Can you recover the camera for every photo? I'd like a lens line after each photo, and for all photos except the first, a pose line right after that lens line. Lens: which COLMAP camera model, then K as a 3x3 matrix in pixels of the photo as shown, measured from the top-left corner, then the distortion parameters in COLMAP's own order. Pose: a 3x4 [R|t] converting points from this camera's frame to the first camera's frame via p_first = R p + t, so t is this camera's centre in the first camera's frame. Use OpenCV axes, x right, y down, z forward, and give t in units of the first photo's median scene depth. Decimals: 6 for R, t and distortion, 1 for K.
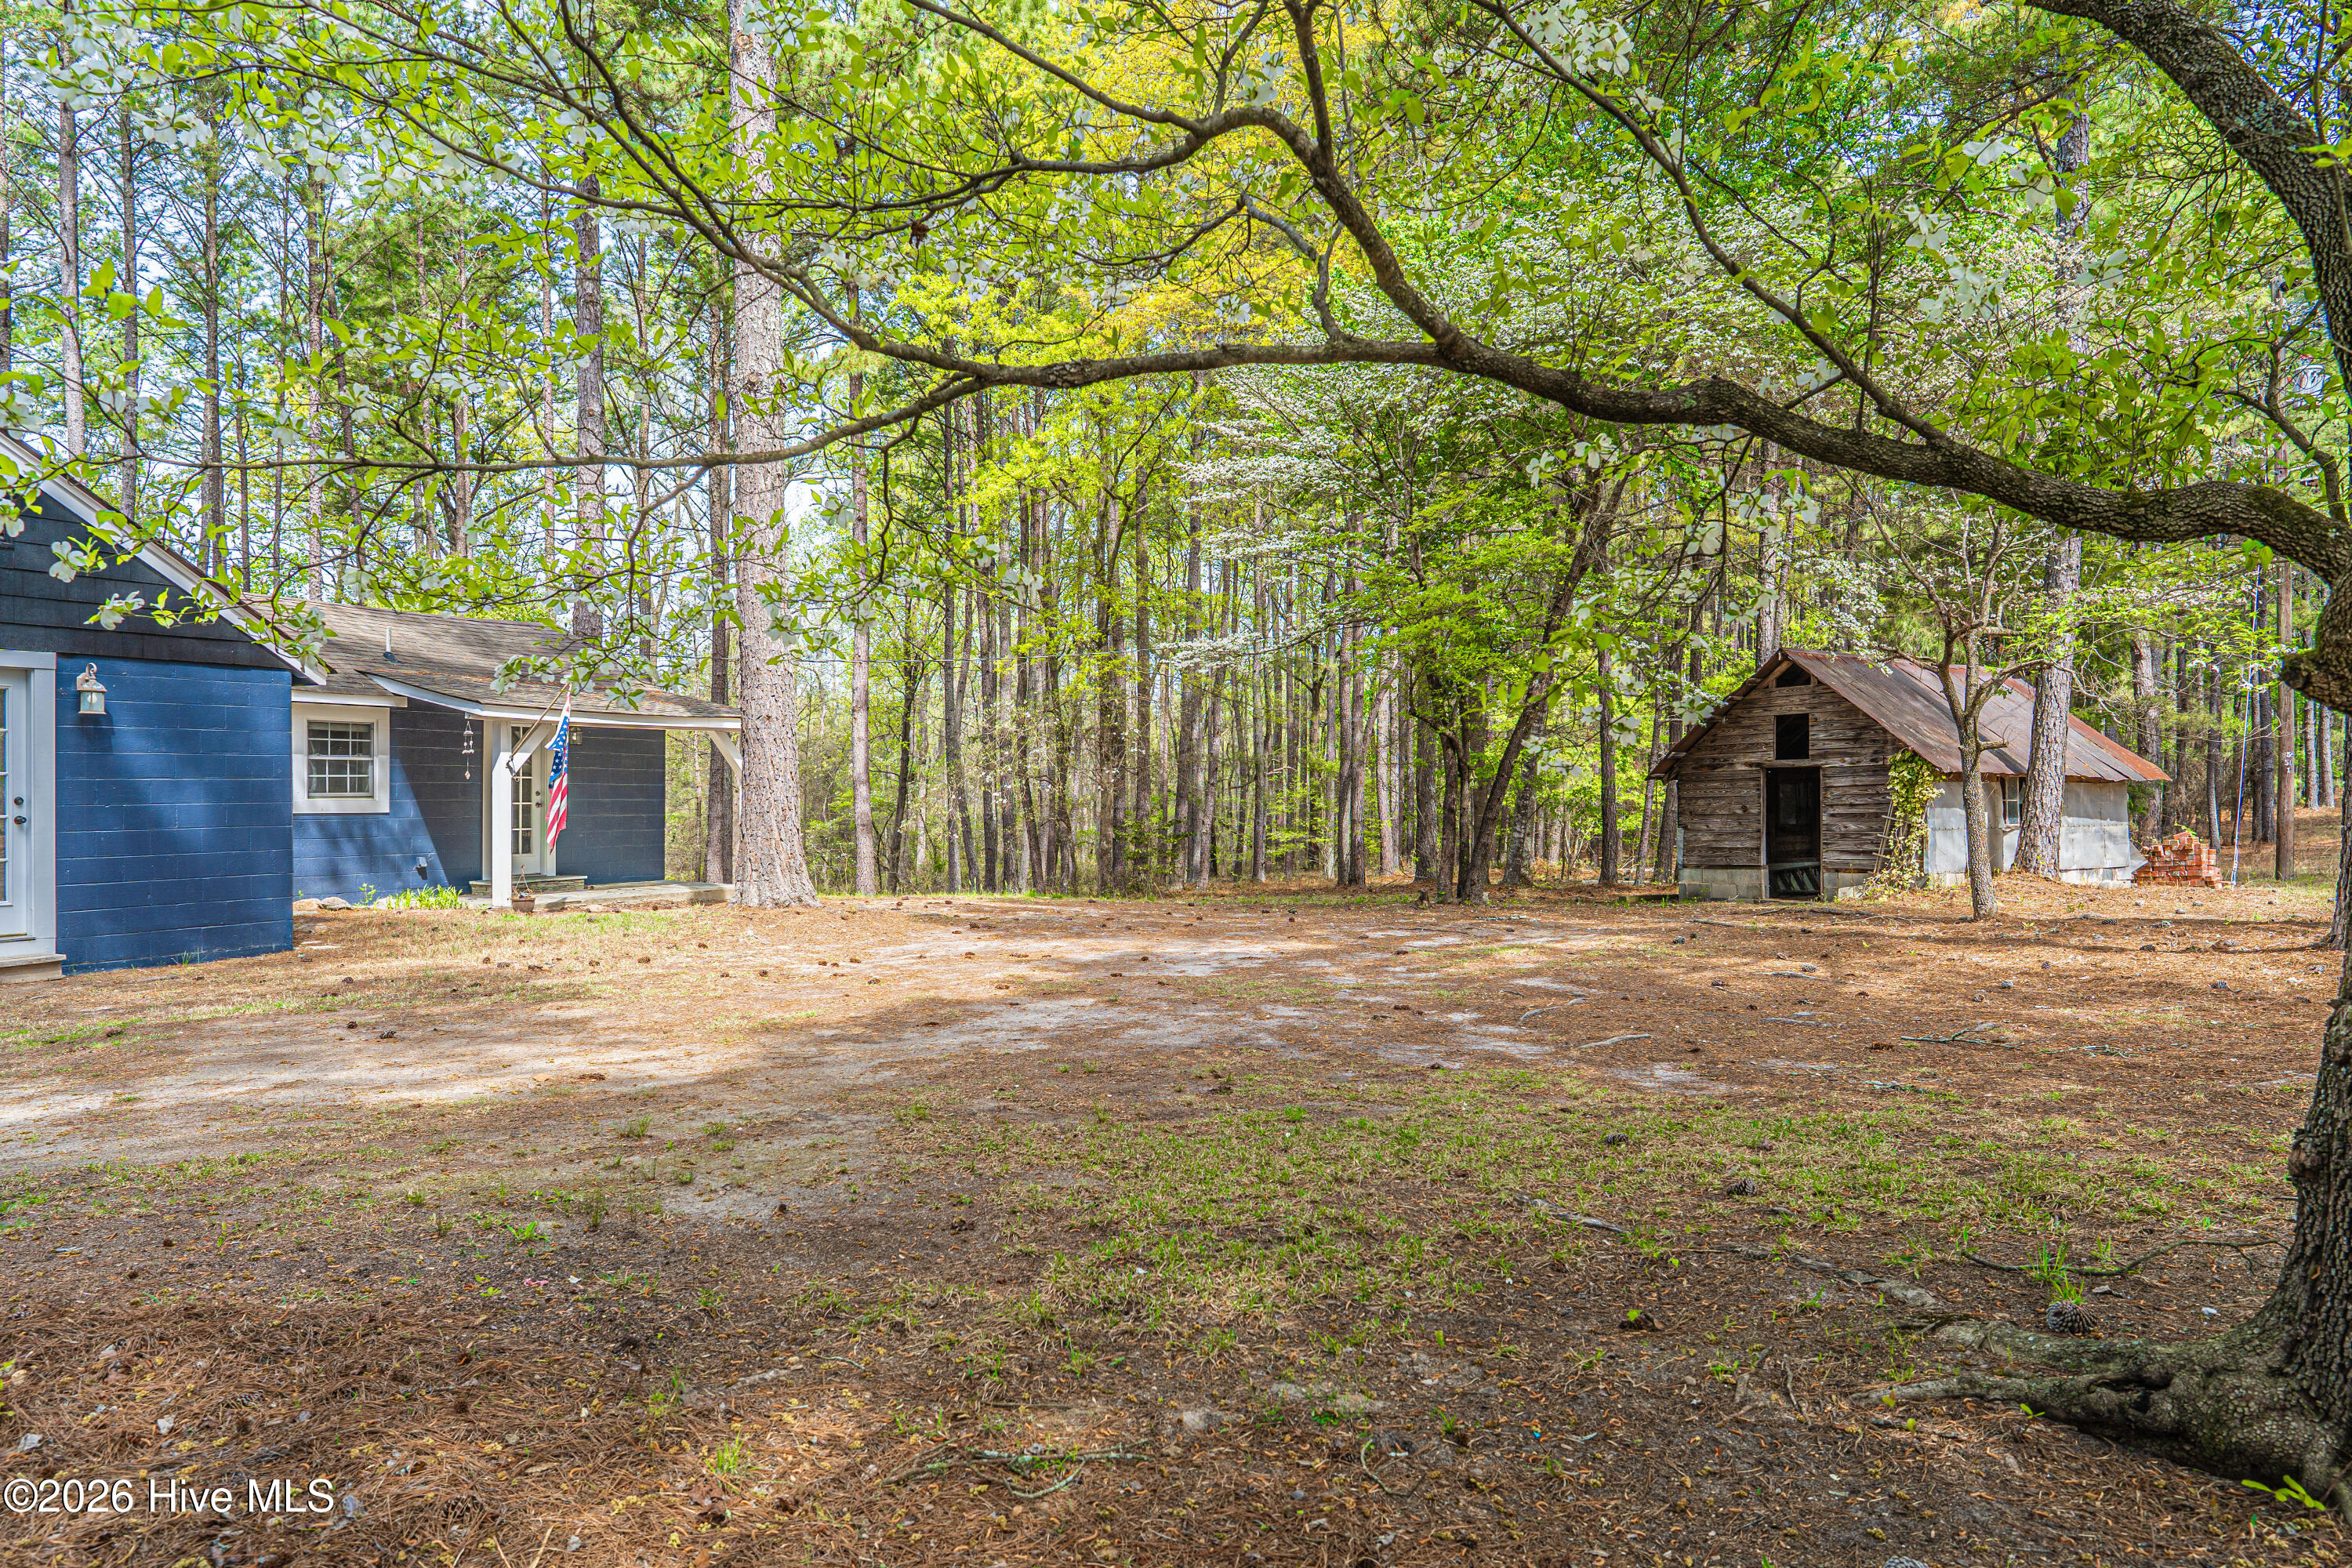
lens RADIAL K [[1576.0, 0, 1167.1], [0, 1576.0, 811.9], [0, 0, 1]] dist [-0.000199, 0.005505]
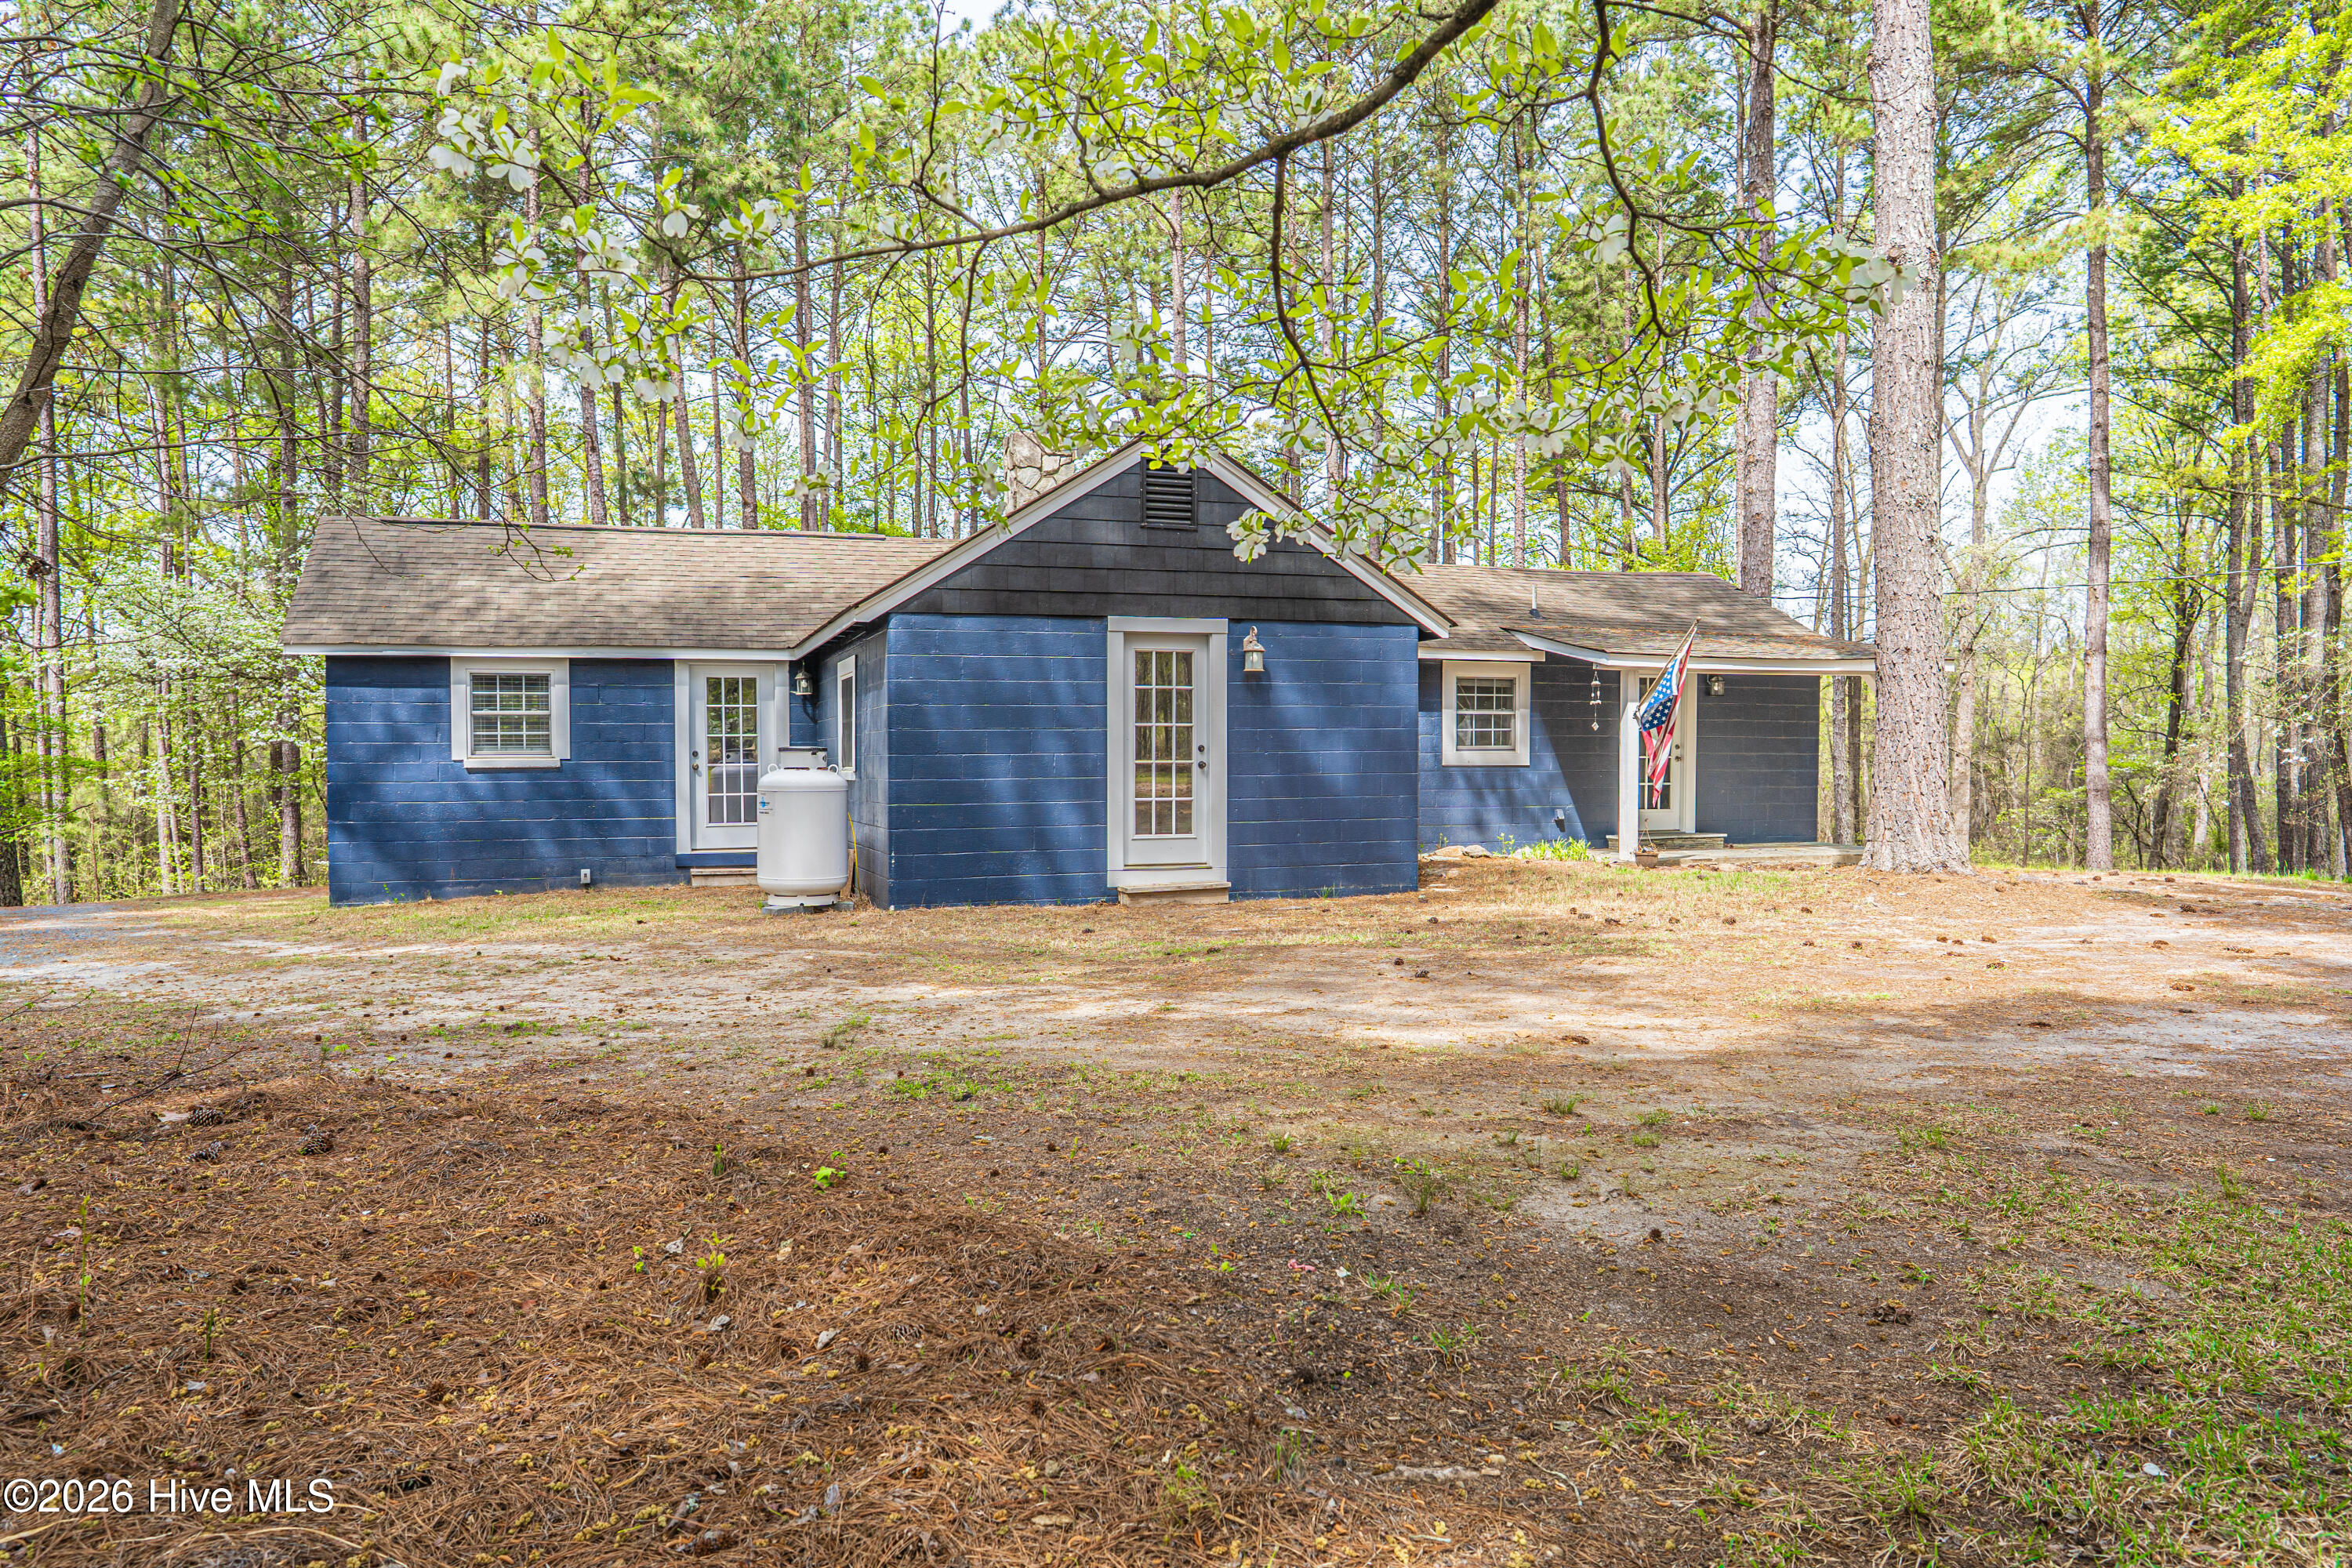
lens RADIAL K [[1576.0, 0, 1167.1], [0, 1576.0, 811.9], [0, 0, 1]] dist [-0.000199, 0.005505]
pose [[0.734989, 0.019076, -0.677810, 0.040460], [-0.006339, 0.999754, 0.021262, 0.015094], [0.678049, -0.011331, 0.734929, 0.126674]]
